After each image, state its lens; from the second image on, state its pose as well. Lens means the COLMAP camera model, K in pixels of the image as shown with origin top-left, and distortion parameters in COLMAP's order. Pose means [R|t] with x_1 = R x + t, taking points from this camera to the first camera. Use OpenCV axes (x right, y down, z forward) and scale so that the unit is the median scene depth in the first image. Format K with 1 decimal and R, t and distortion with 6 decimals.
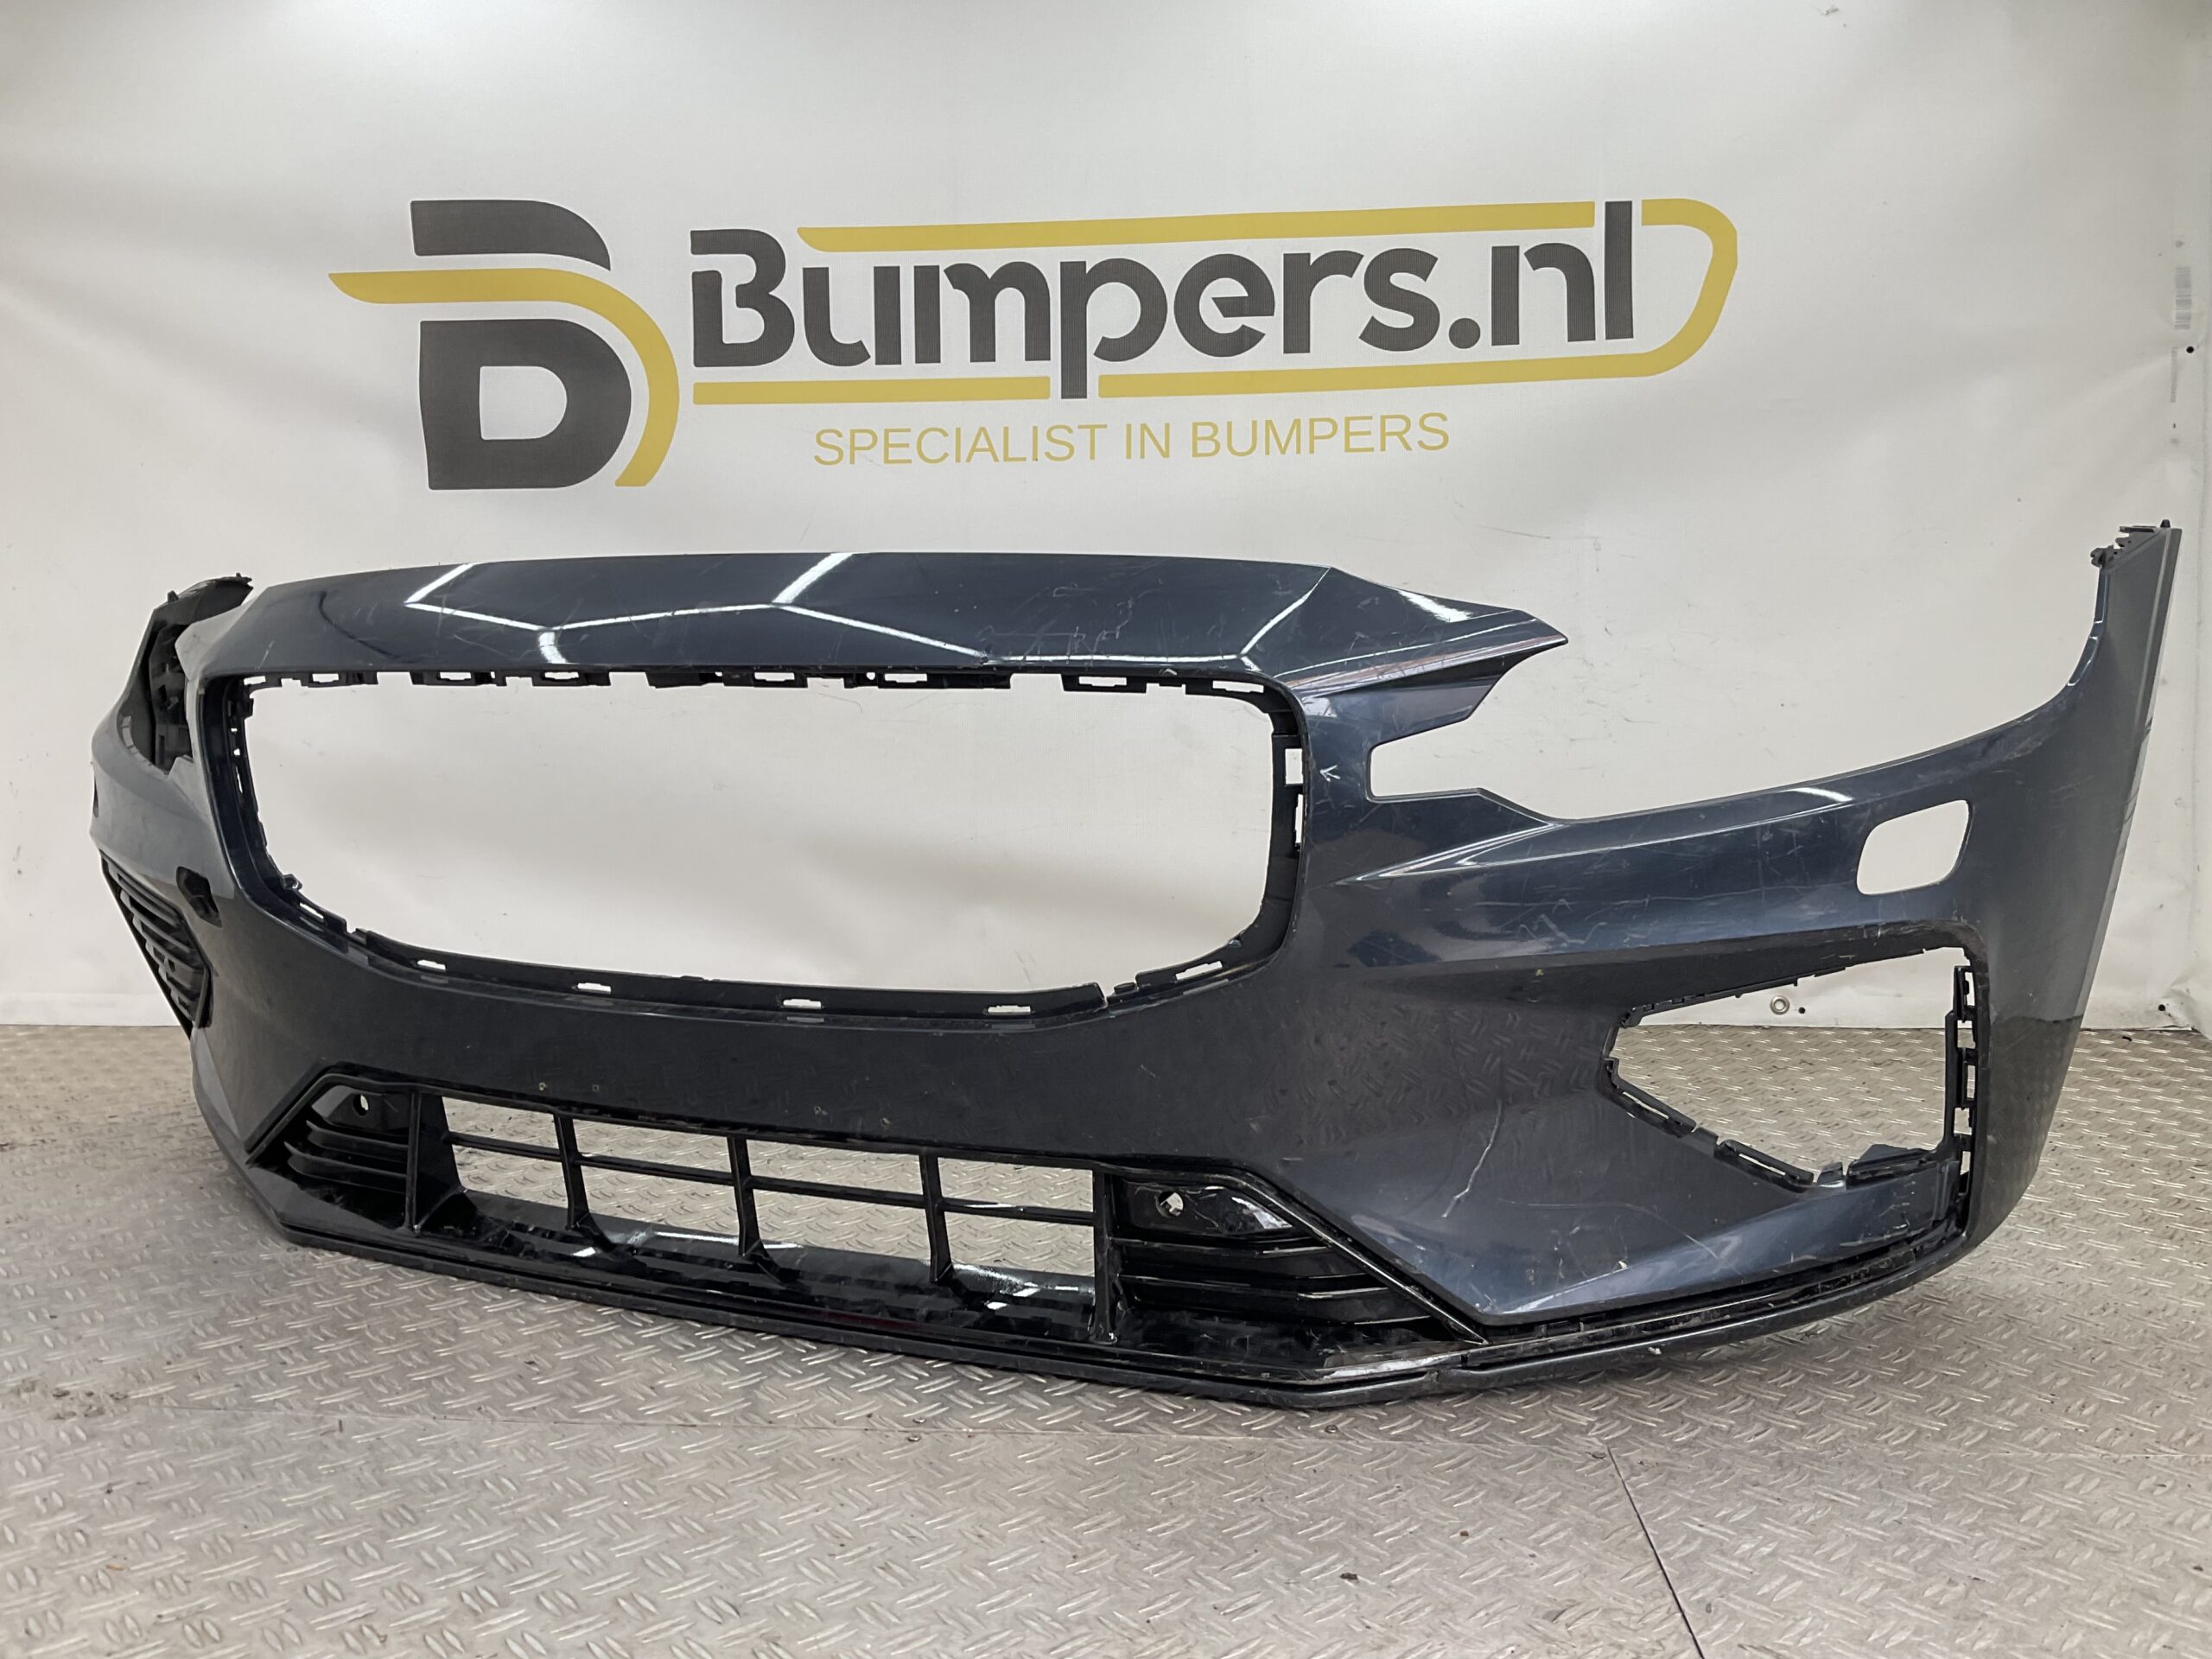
lens RADIAL K [[1885.4, 0, 1102.0], [0, 1885.4, 848.2], [0, 0, 1]] dist [0.088458, -0.172210]
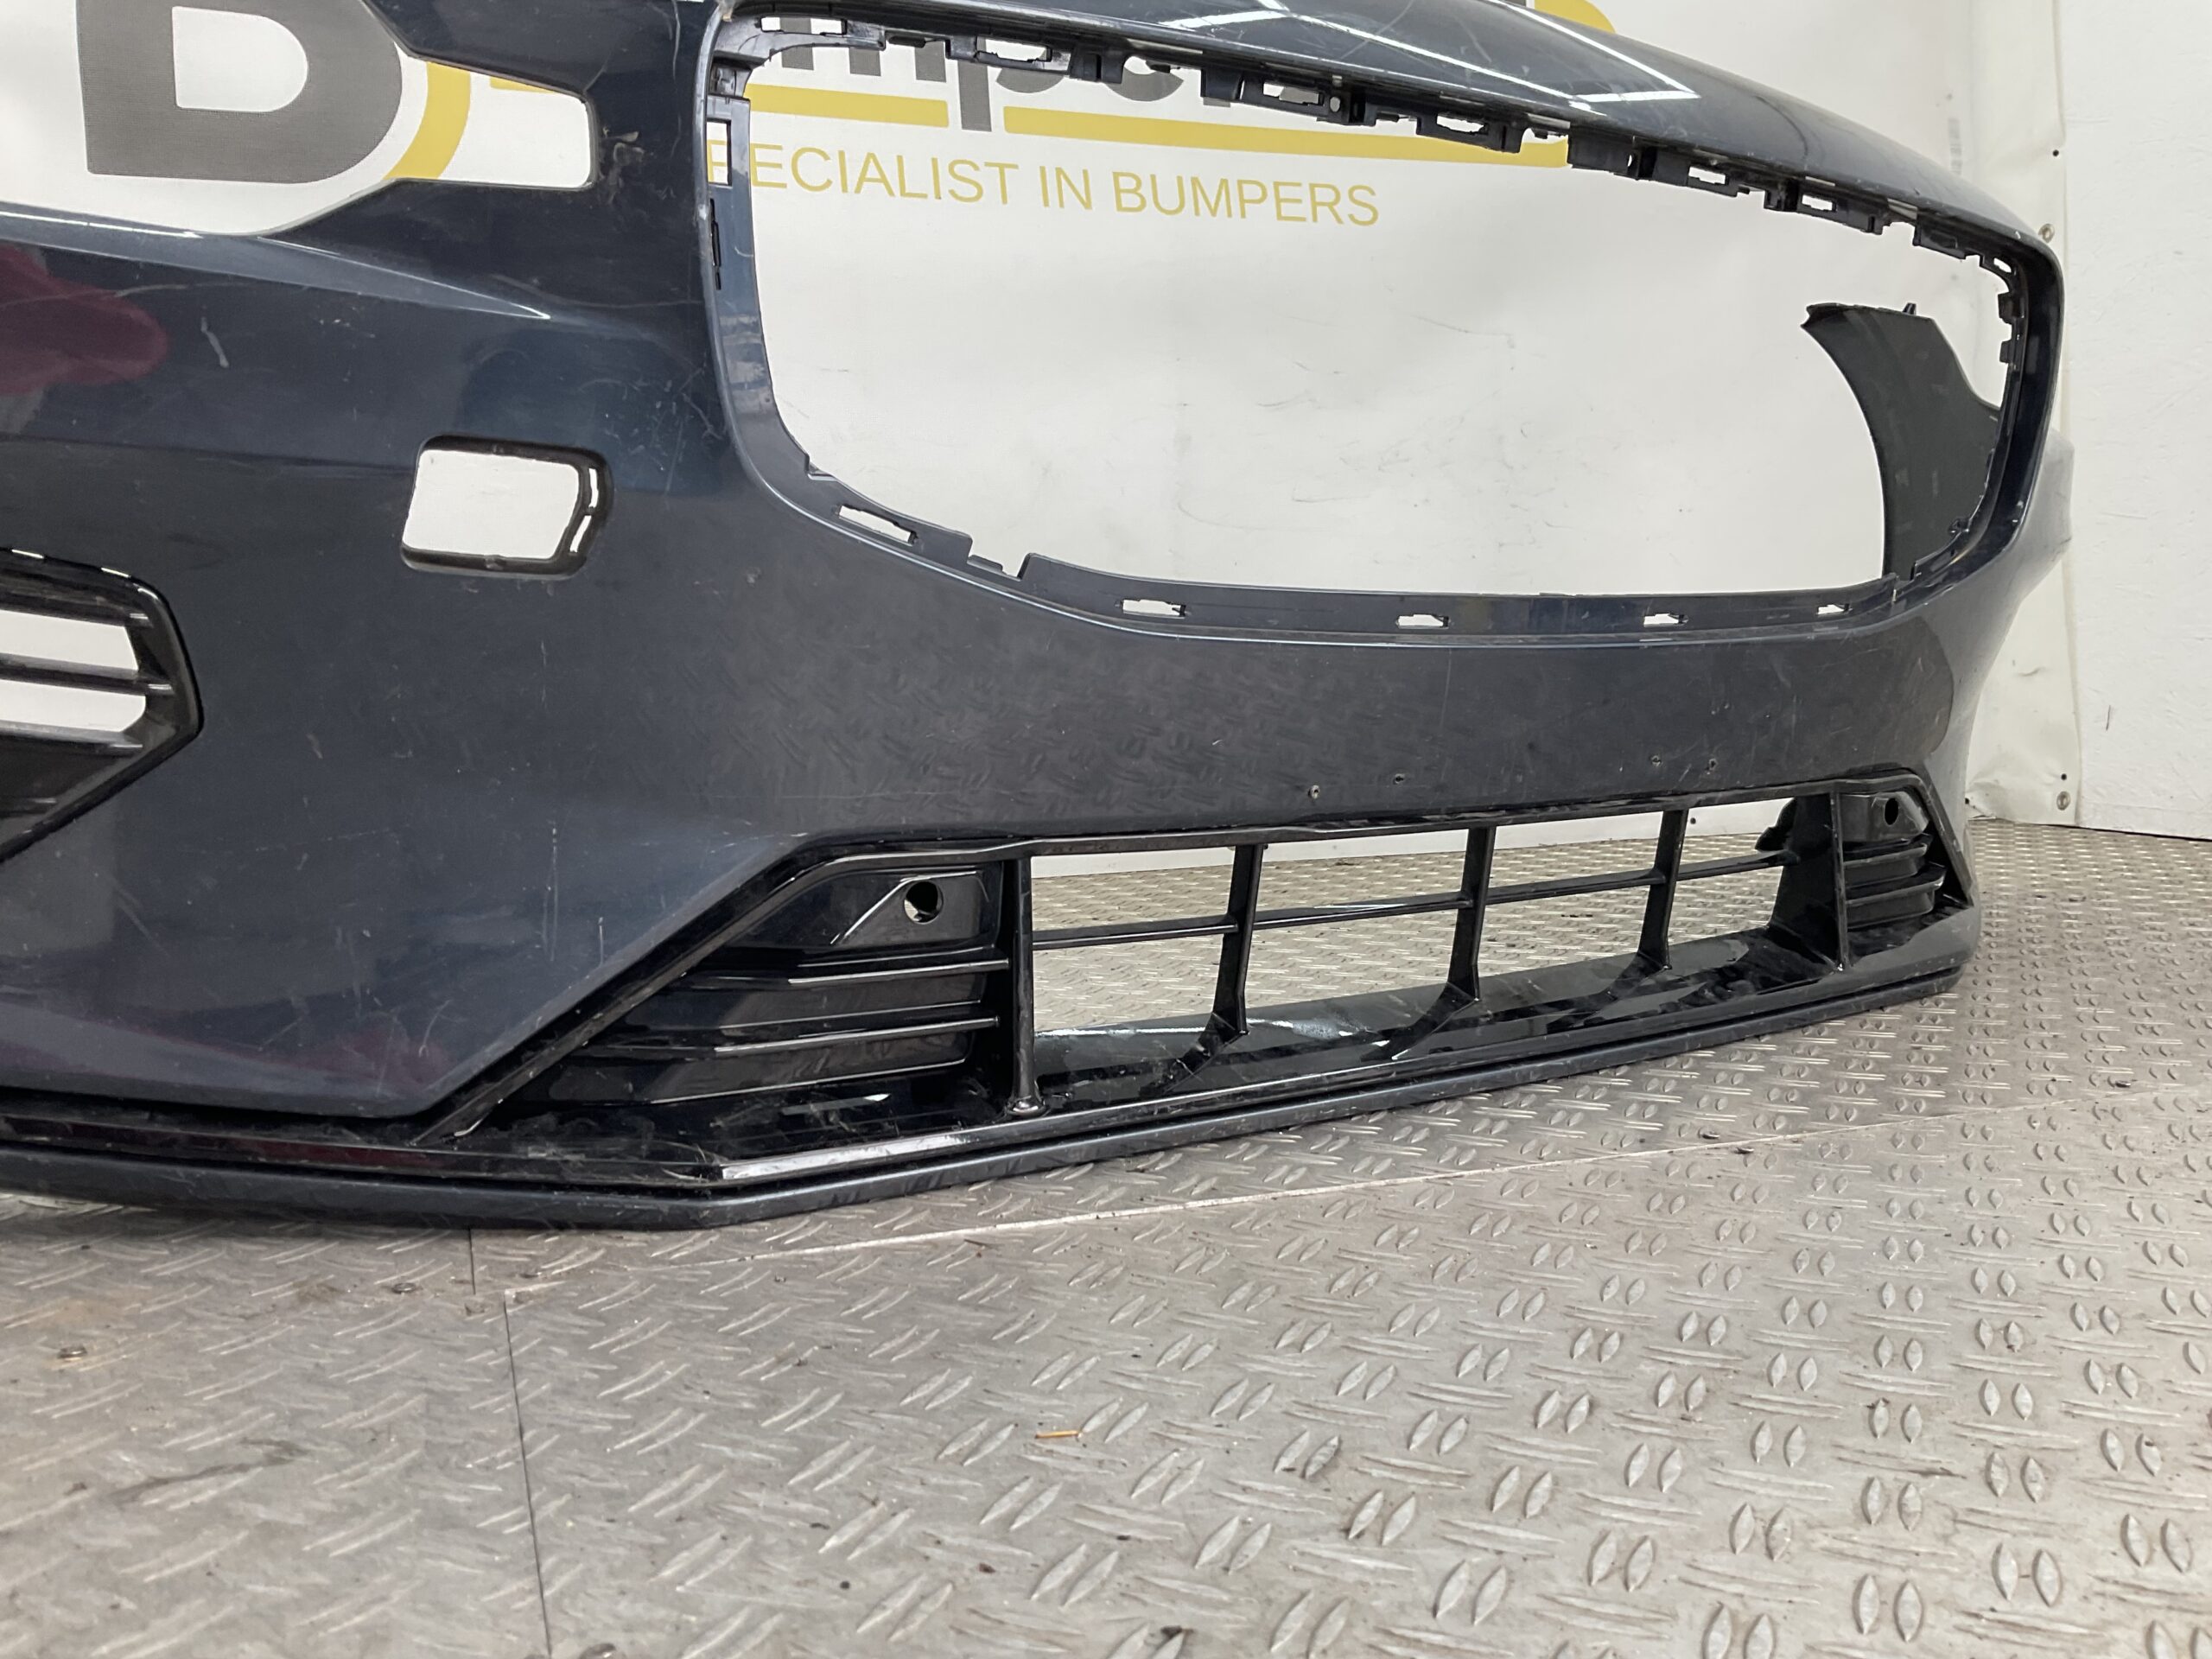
lens RADIAL K [[1885.4, 0, 1120.5], [0, 1885.4, 846.8], [0, 0, 1]] dist [0.088458, -0.172210]
pose [[0.902963, -0.045261, 0.427328, -0.339943], [0.055520, 0.998391, -0.011571, 0.095304], [-0.426116, 0.034173, 0.904023, 0.225525]]
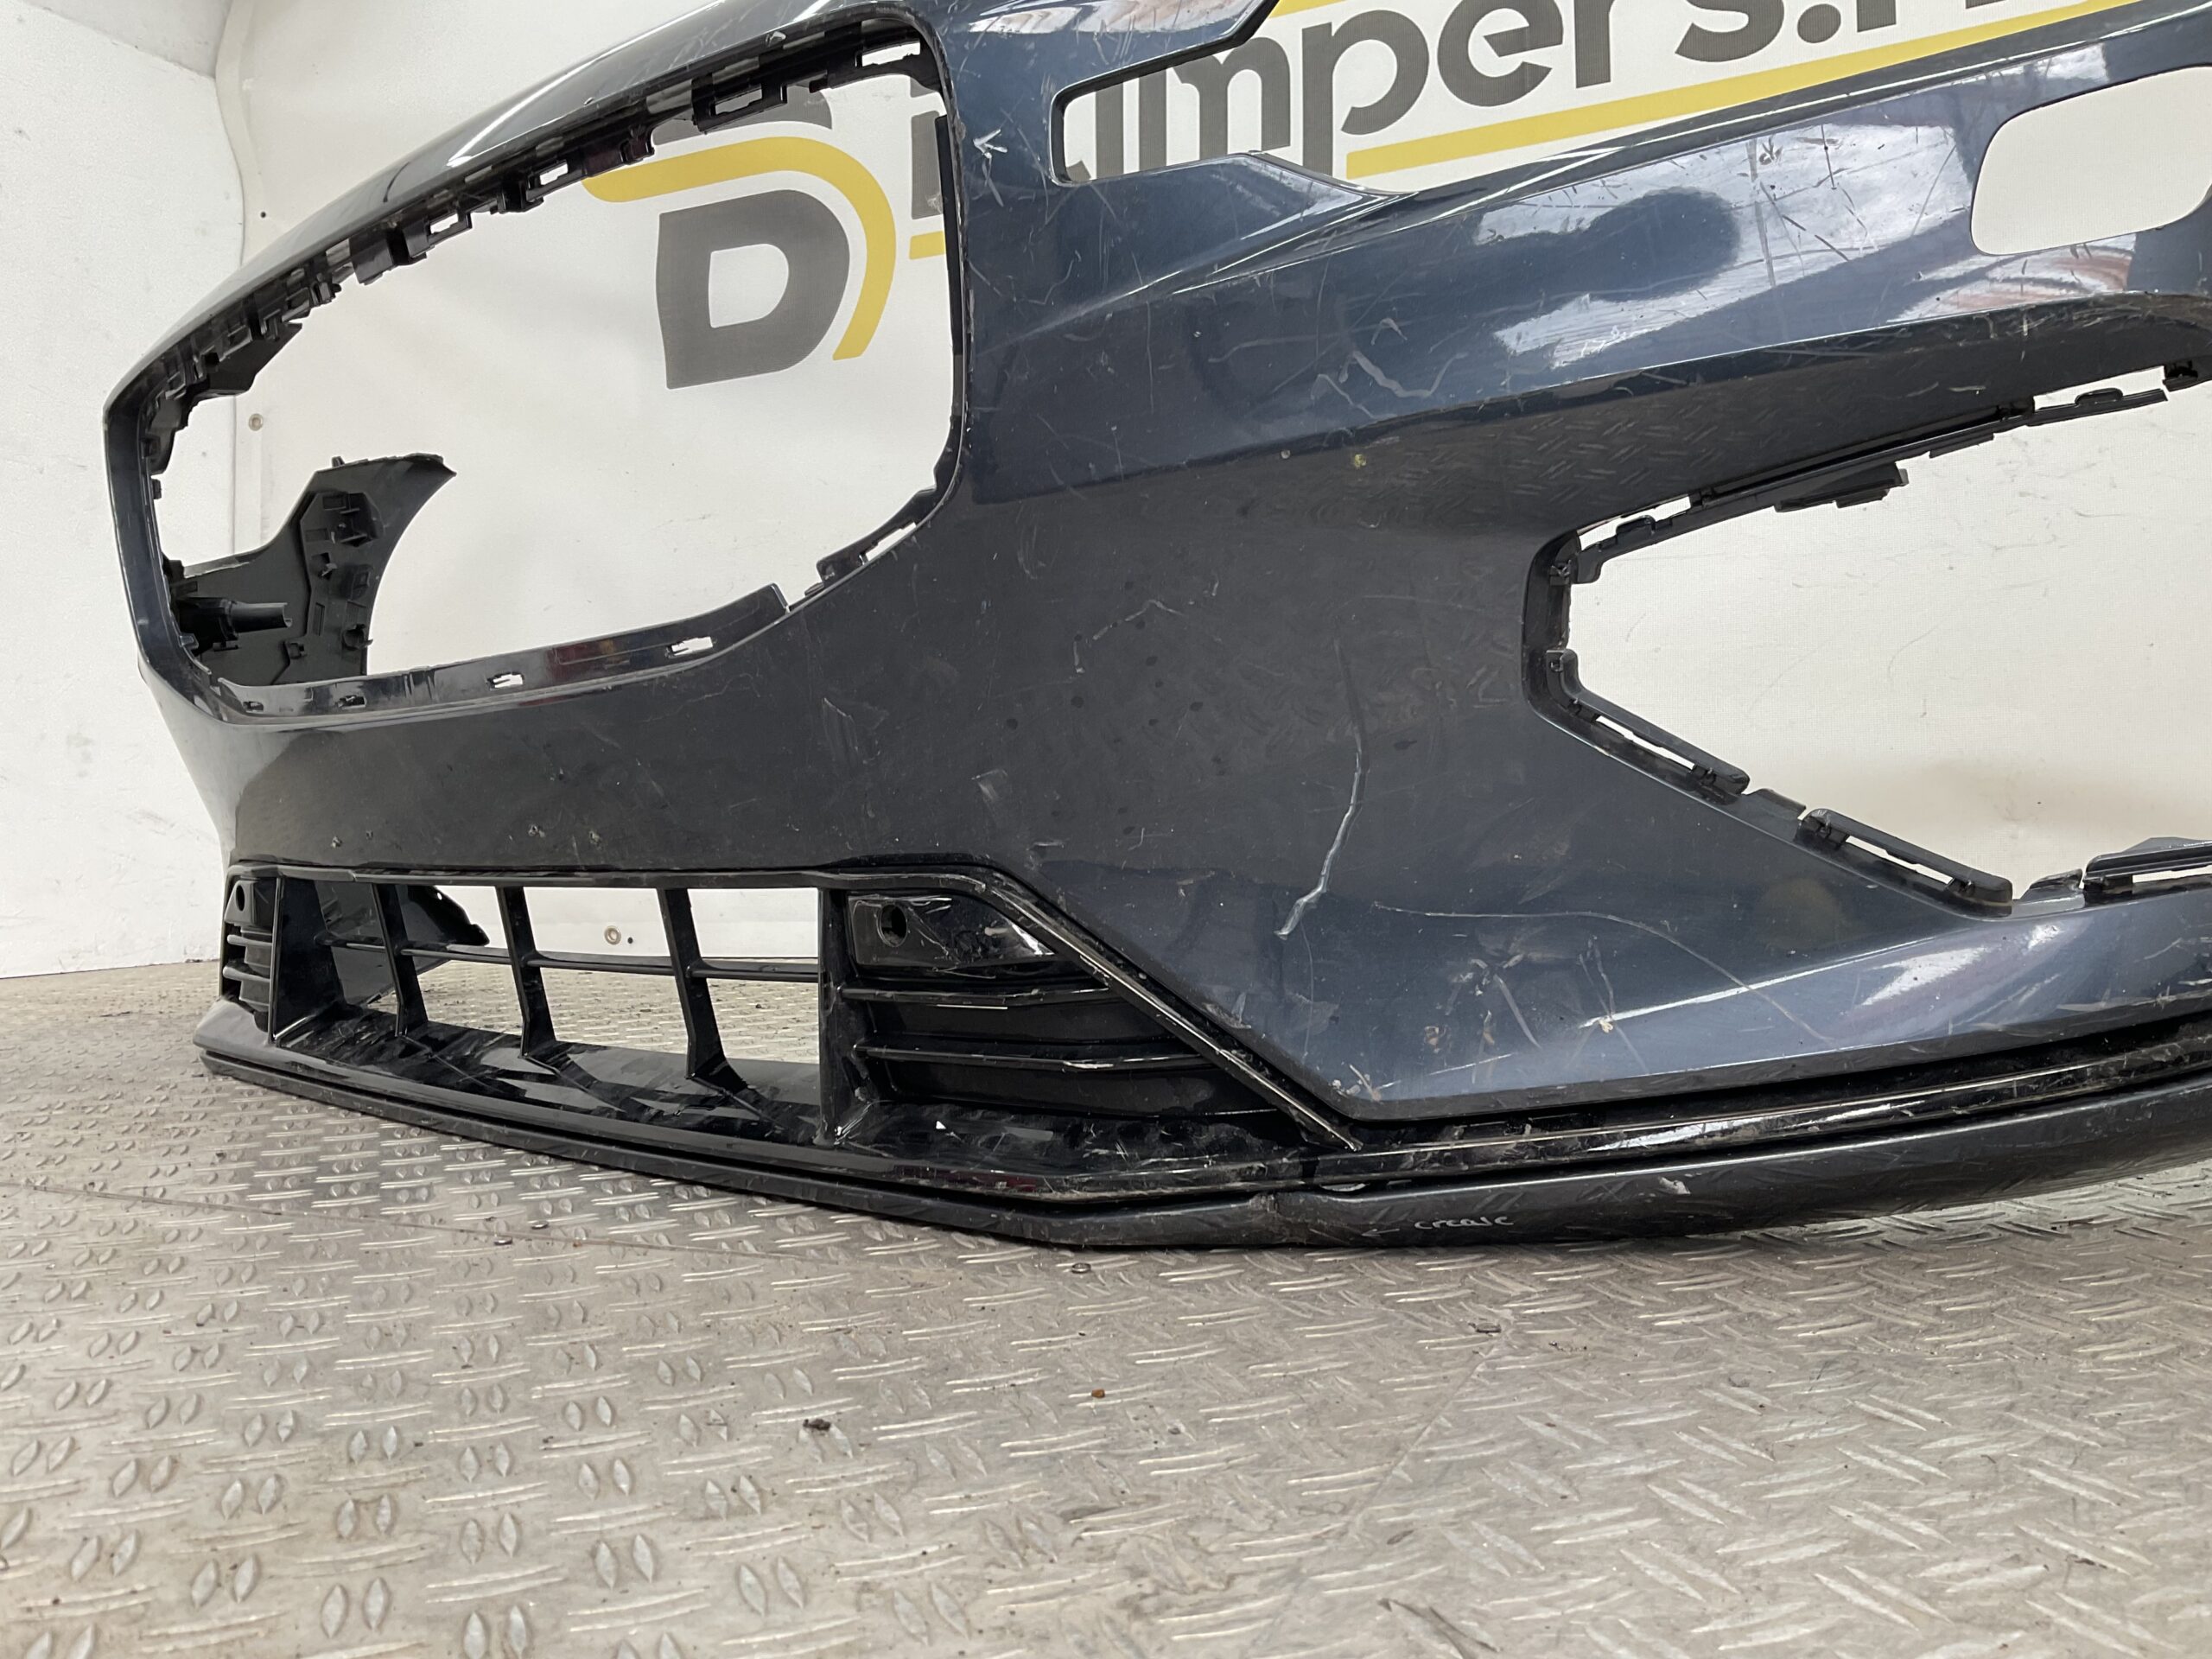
lens RADIAL K [[1885.4, 0, 1071.1], [0, 1885.4, 830.7], [0, 0, 1]] dist [0.088458, -0.172210]
pose [[0.934483, -0.017062, -0.355599, 0.177328], [-0.014406, 0.996220, -0.085657, 0.115036], [0.355716, 0.085168, 0.930705, 0.224632]]
